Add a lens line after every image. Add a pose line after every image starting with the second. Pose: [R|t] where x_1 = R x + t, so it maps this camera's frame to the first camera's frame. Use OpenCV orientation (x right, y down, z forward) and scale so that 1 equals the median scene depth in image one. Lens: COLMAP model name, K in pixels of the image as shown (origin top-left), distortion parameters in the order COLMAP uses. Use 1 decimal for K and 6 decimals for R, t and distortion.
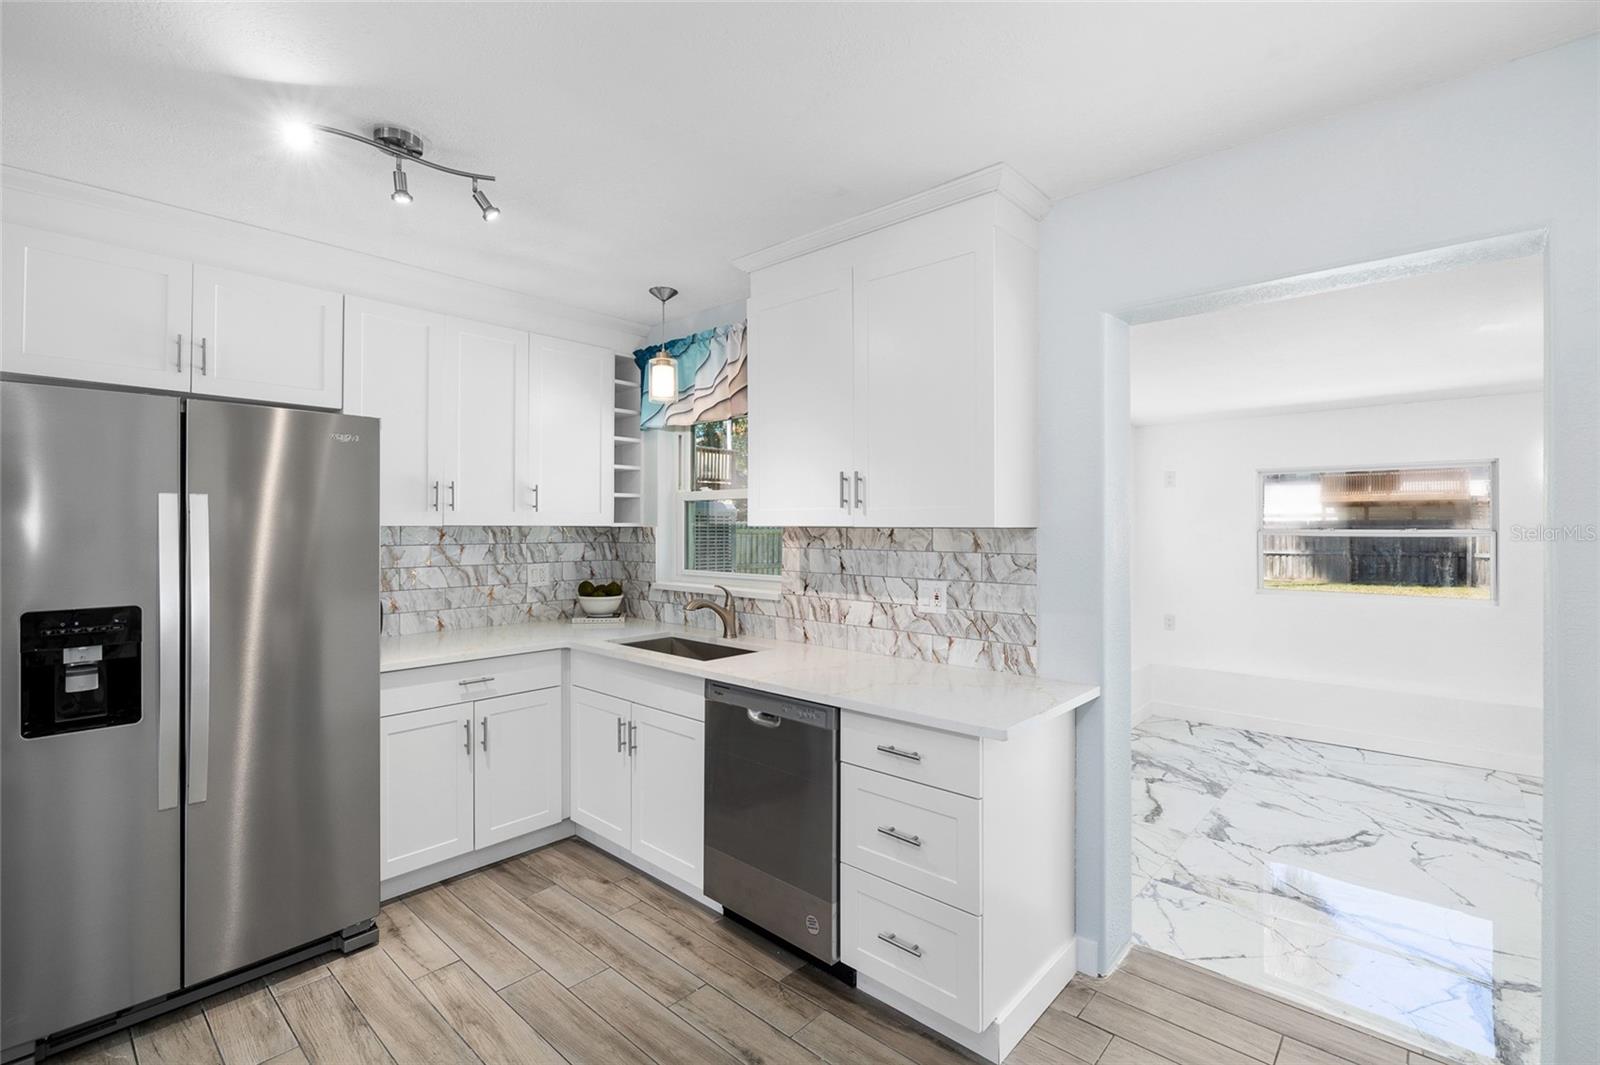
lens RADIAL K [[716.3, 0, 797.9], [0, 716.3, 519.3], [0, 0, 1]] dist [-0.006774, 0.000804]
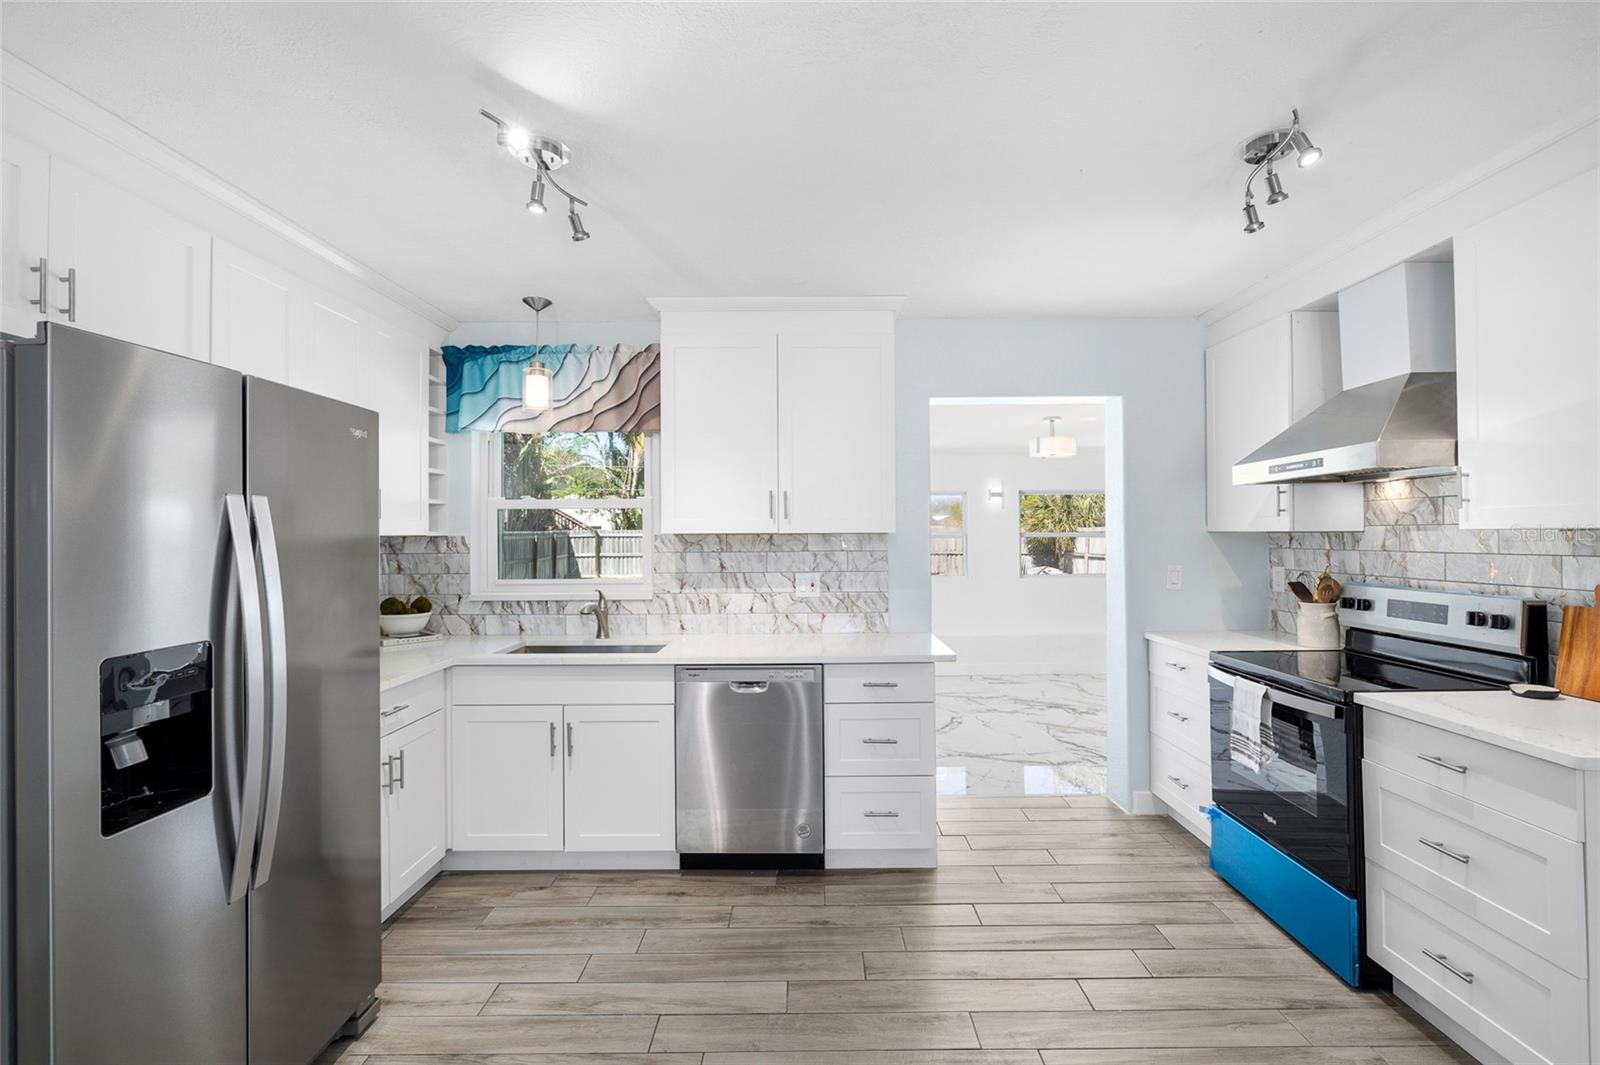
lens RADIAL K [[716.3, 0, 808.2], [0, 716.3, 522.7], [0, 0, 1]] dist [-0.006774, 0.000804]
pose [[0.740083, 0.004116, 0.672503, -0.686703], [0.000602, 0.999977, -0.006783, 0.000113], [-0.672516, 0.005425, 0.740063, 0.000667]]
